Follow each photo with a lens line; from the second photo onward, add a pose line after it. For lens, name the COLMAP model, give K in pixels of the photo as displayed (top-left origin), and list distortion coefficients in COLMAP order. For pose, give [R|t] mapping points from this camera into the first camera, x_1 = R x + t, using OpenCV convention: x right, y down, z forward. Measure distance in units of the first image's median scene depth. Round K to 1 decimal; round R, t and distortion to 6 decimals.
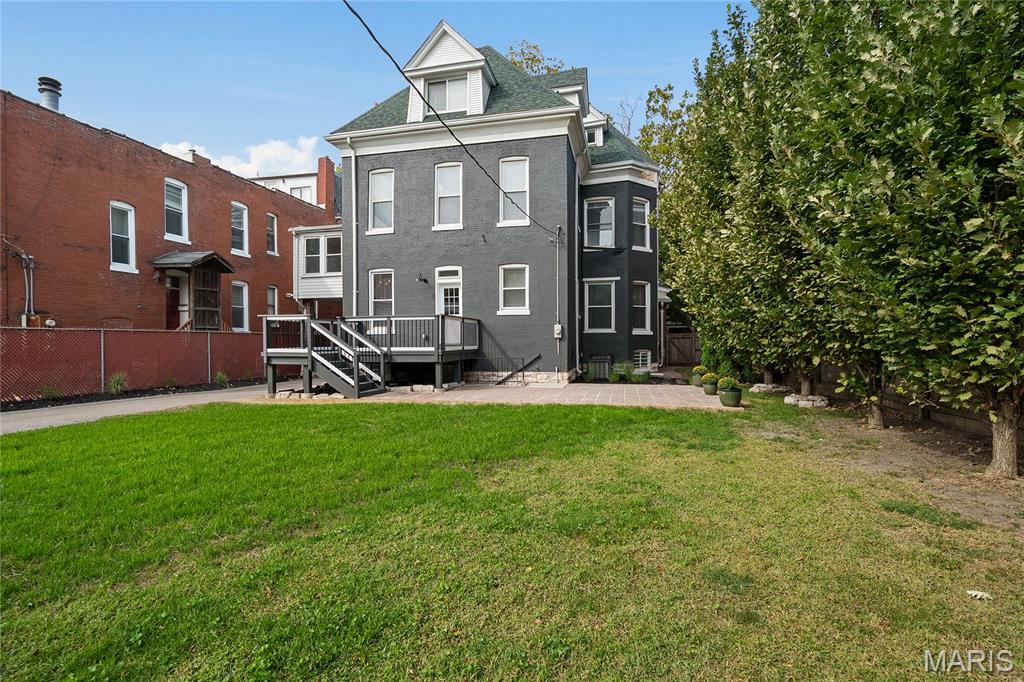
lens RADIAL K [[470.0, 0, 513.3], [0, 470.0, 342.2], [0, 0, 1]] dist [0.000209, 0.000005]
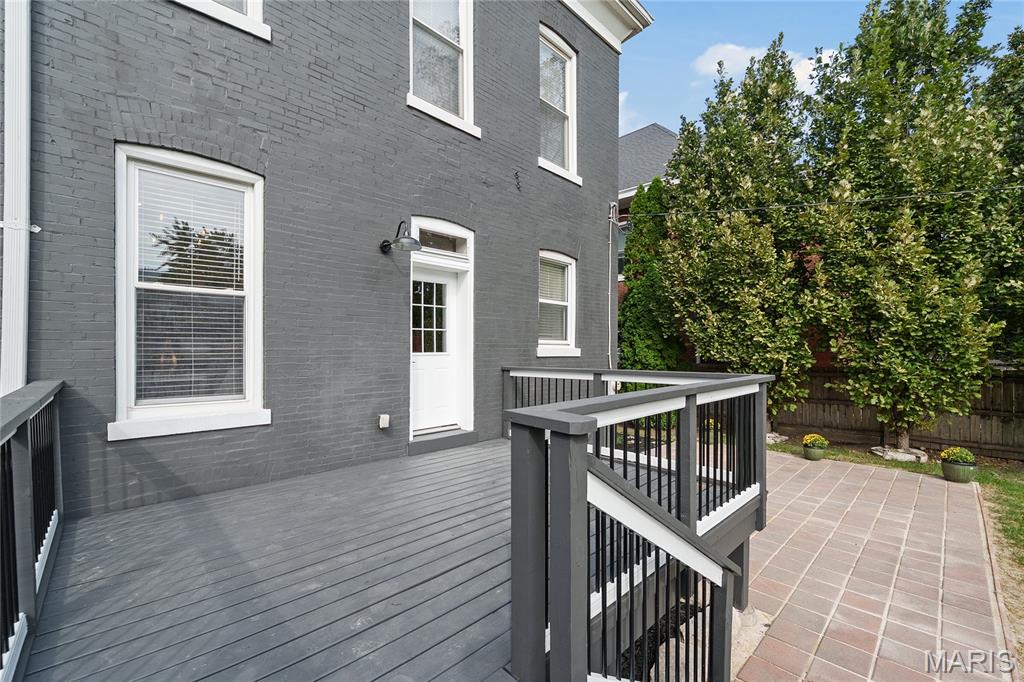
lens RADIAL K [[423.4, 0, 511.9], [0, 423.4, 349.4], [0, 0, 1]] dist [-0.000118, -0.000017]
pose [[0.538663, 0.002017, 0.842519, -0.382361], [-0.002067, 0.999997, -0.001072, -0.062681], [-0.842519, -0.001164, 0.538666, 0.775588]]
